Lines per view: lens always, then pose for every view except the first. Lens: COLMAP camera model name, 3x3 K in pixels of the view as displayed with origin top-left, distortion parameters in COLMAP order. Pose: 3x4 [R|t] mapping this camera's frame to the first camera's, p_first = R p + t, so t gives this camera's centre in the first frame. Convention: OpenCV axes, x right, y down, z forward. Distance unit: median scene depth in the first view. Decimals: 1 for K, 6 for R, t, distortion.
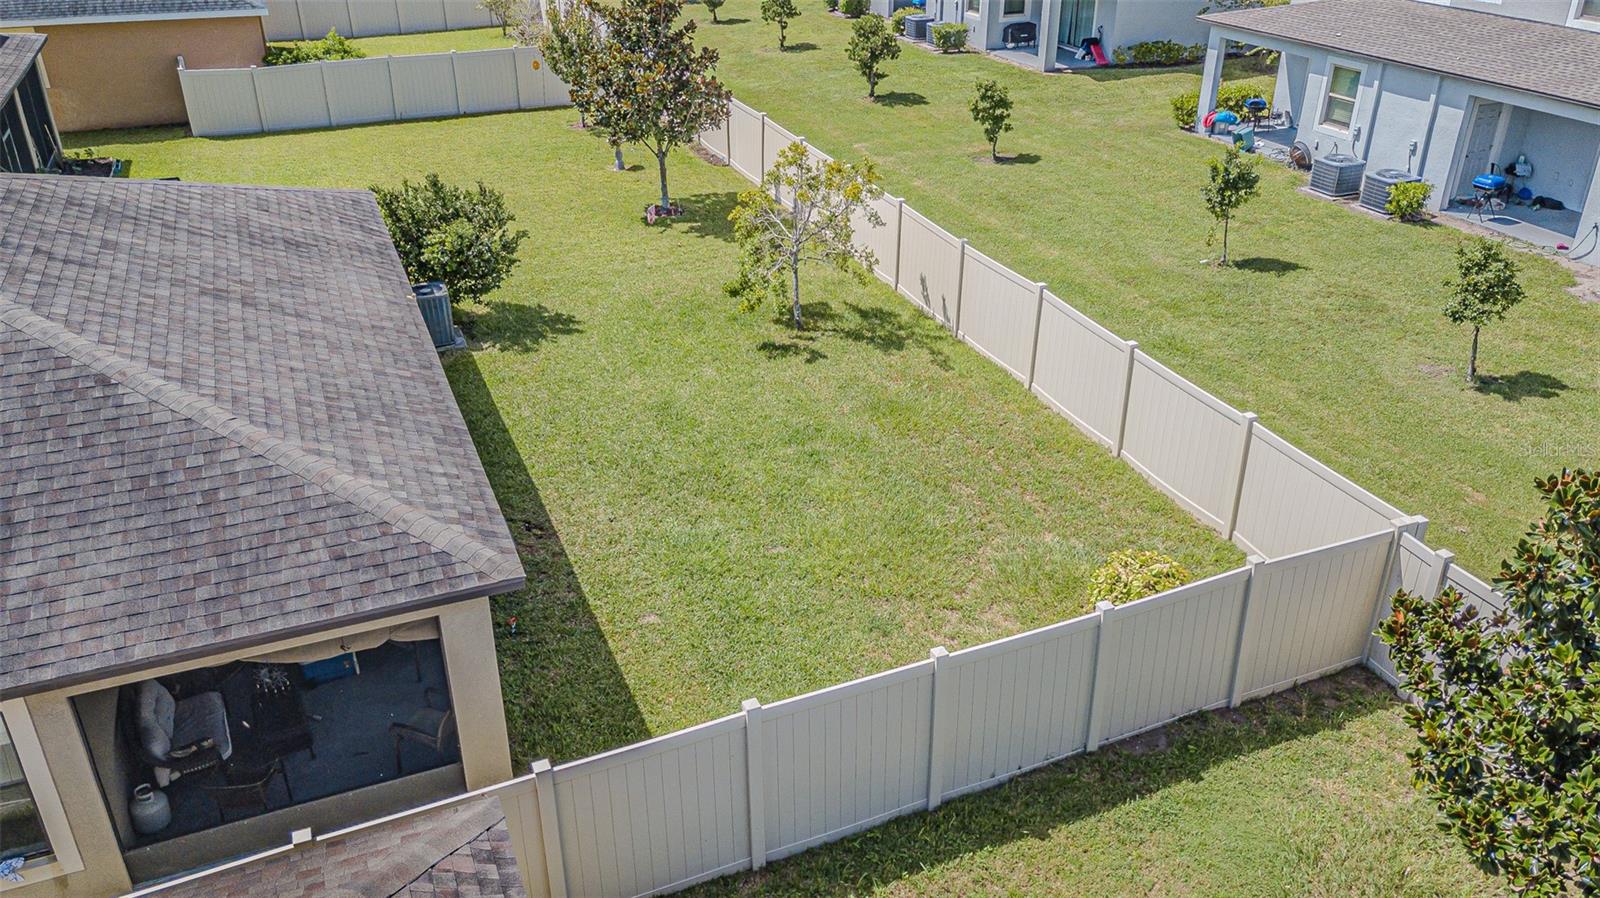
lens RADIAL K [[1229.3, 0, 821.3], [0, 1229.3, 449.5], [0, 0, 1]] dist [0.005335, 0.003668]
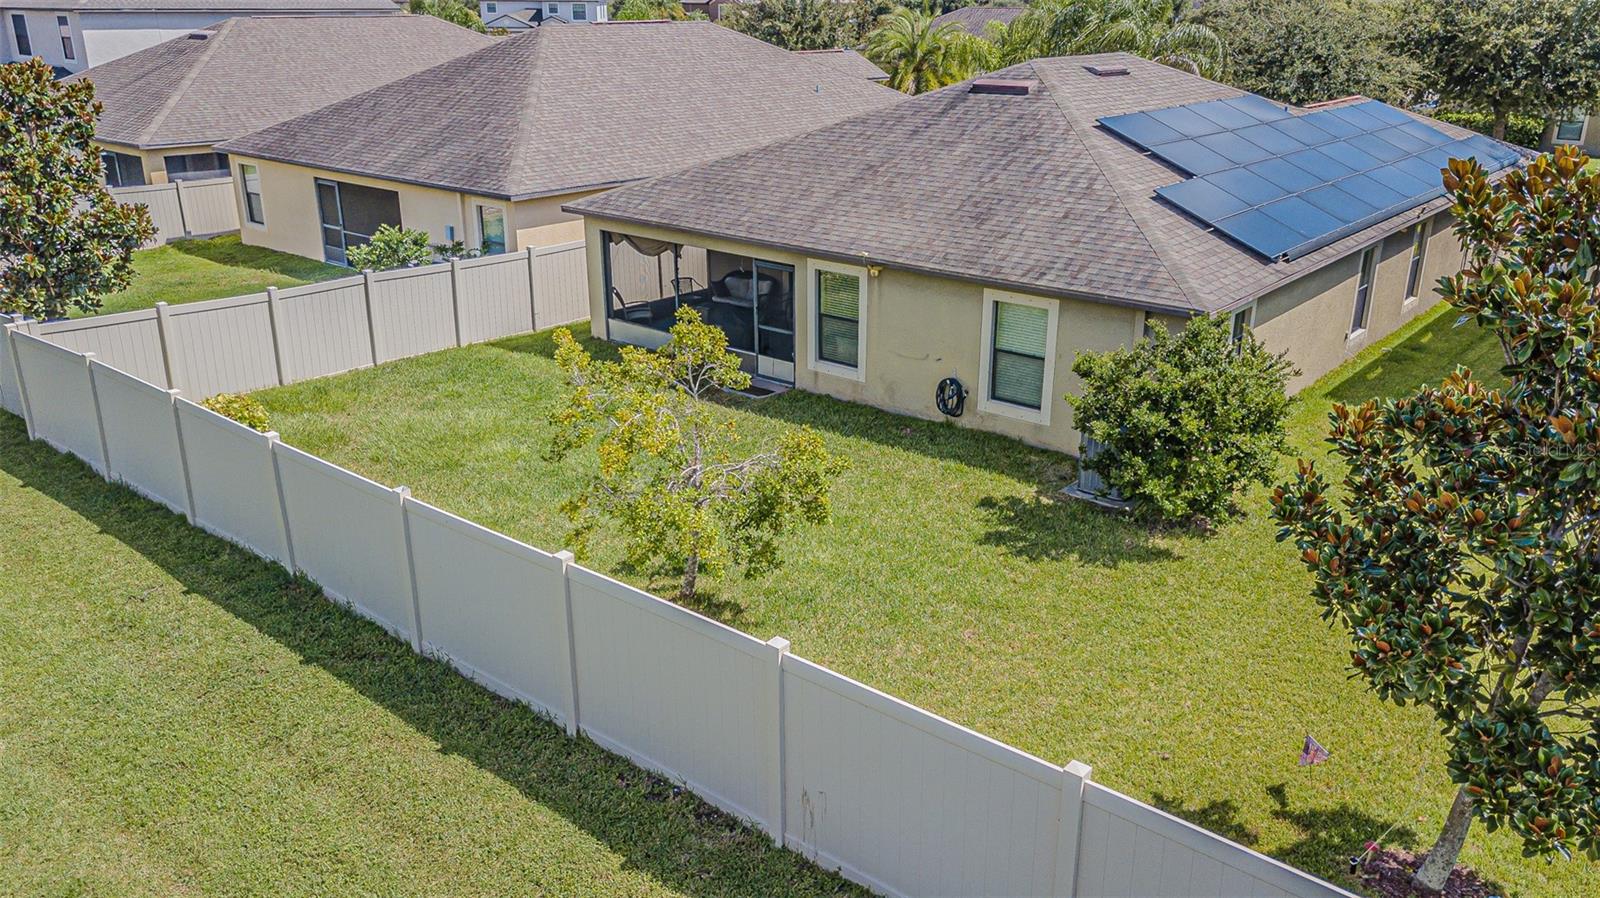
lens RADIAL K [[1218.5, 0, 800.0], [0, 1218.5, 449.0], [0, 0, 1]] dist [0.008234, 0.001251]
pose [[-0.895331, 0.146229, -0.420713, 0.176585], [-0.215078, 0.685203, 0.695873, -0.593947], [0.390030, 0.713522, -0.582033, 1.340931]]
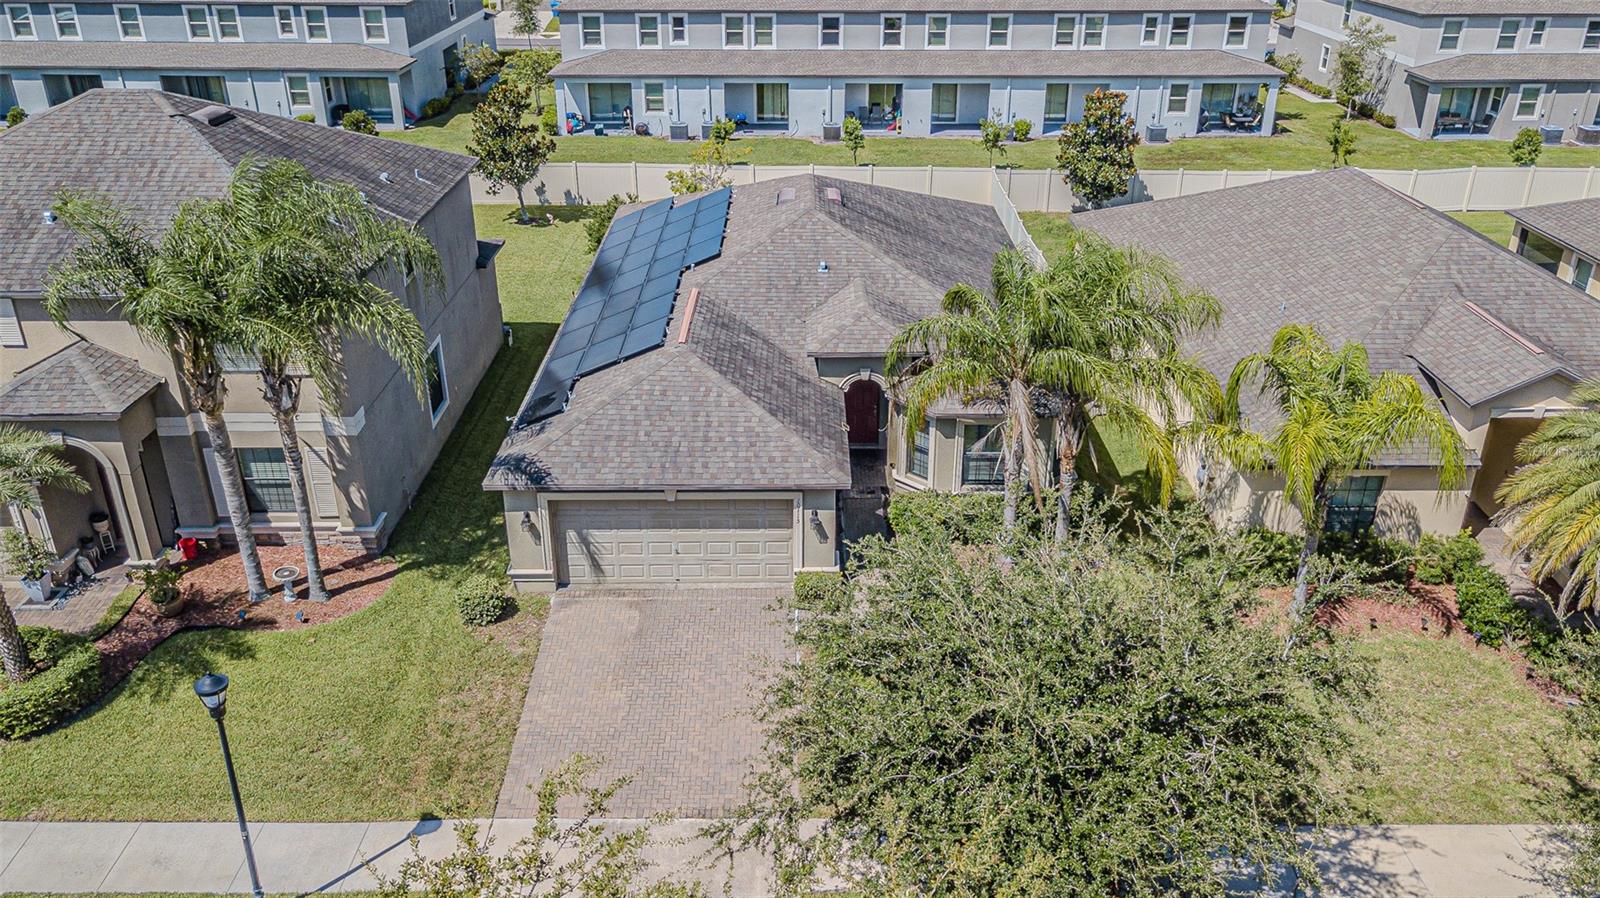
lens RADIAL K [[1242.9, 0, 800.0], [0, 1242.9, 449.0], [0, 0, 1]] dist [-0.000167, 0.009064]
pose [[0.394704, -0.406469, 0.824010, -2.088782], [0.426069, 0.875541, 0.227800, -0.193815], [-0.814048, 0.261172, 0.518763, -0.214336]]
